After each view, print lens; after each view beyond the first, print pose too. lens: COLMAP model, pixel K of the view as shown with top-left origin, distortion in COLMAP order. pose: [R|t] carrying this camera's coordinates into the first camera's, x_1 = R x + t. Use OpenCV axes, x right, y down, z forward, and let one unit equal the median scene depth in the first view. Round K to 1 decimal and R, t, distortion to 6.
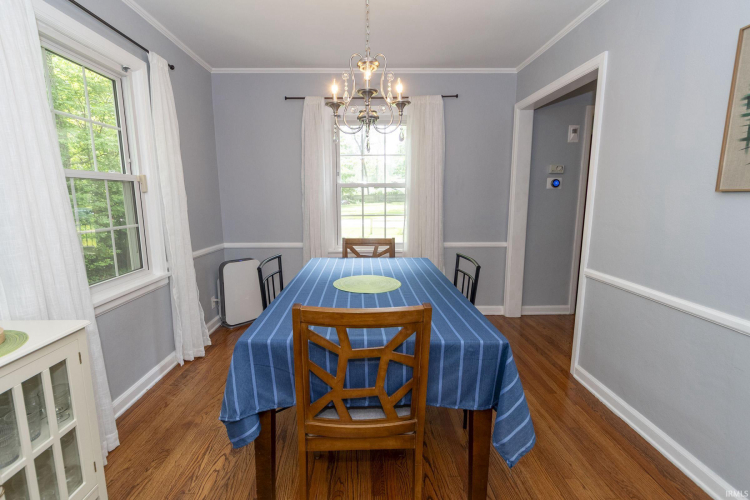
lens RADIAL K [[331.7, 0, 374.0], [0, 331.7, 247.5], [0, 0, 1]] dist [-0.005069, -0.001387]
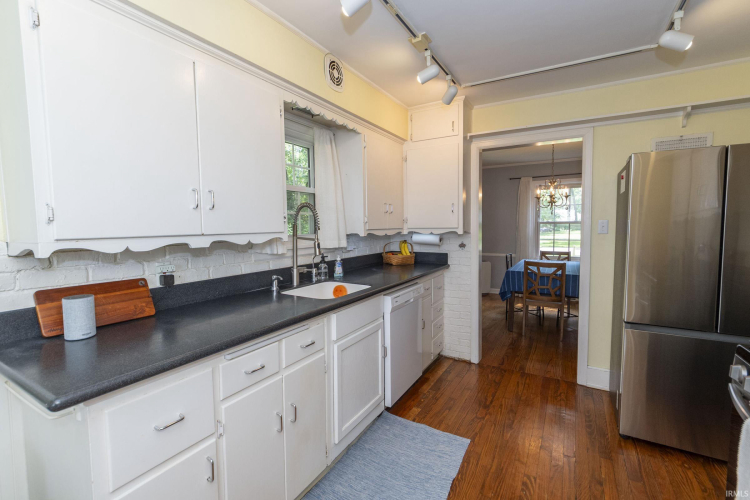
lens RADIAL K [[331.7, 0, 372.8], [0, 331.7, 247.5], [0, 0, 1]] dist [-0.005069, -0.001387]
pose [[0.843503, 0.029612, -0.536308, 0.157418], [-0.071324, 0.995812, -0.057195, 0.178813], [0.532368, 0.086496, 0.842082, -1.527921]]
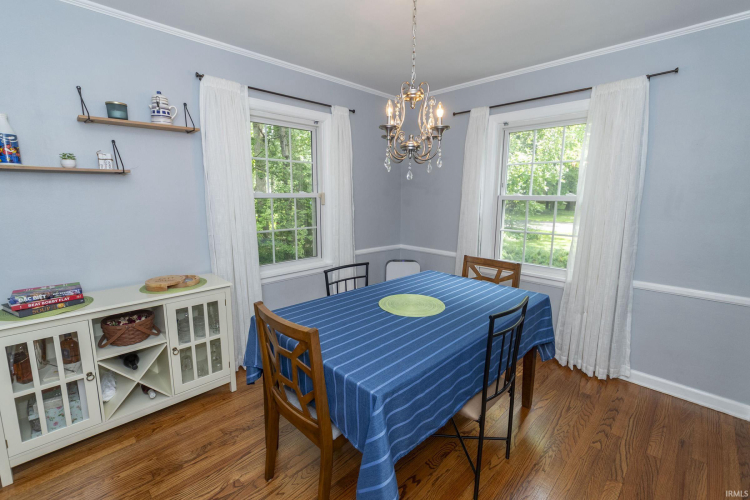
lens RADIAL K [[331.7, 0, 376.0], [0, 331.7, 248.4], [0, 0, 1]] dist [-0.005069, -0.001387]
pose [[0.688657, 0.130816, -0.713189, 0.540808], [-0.122218, 0.990460, 0.063660, -0.102641], [0.714712, 0.043325, 0.698075, 0.171021]]
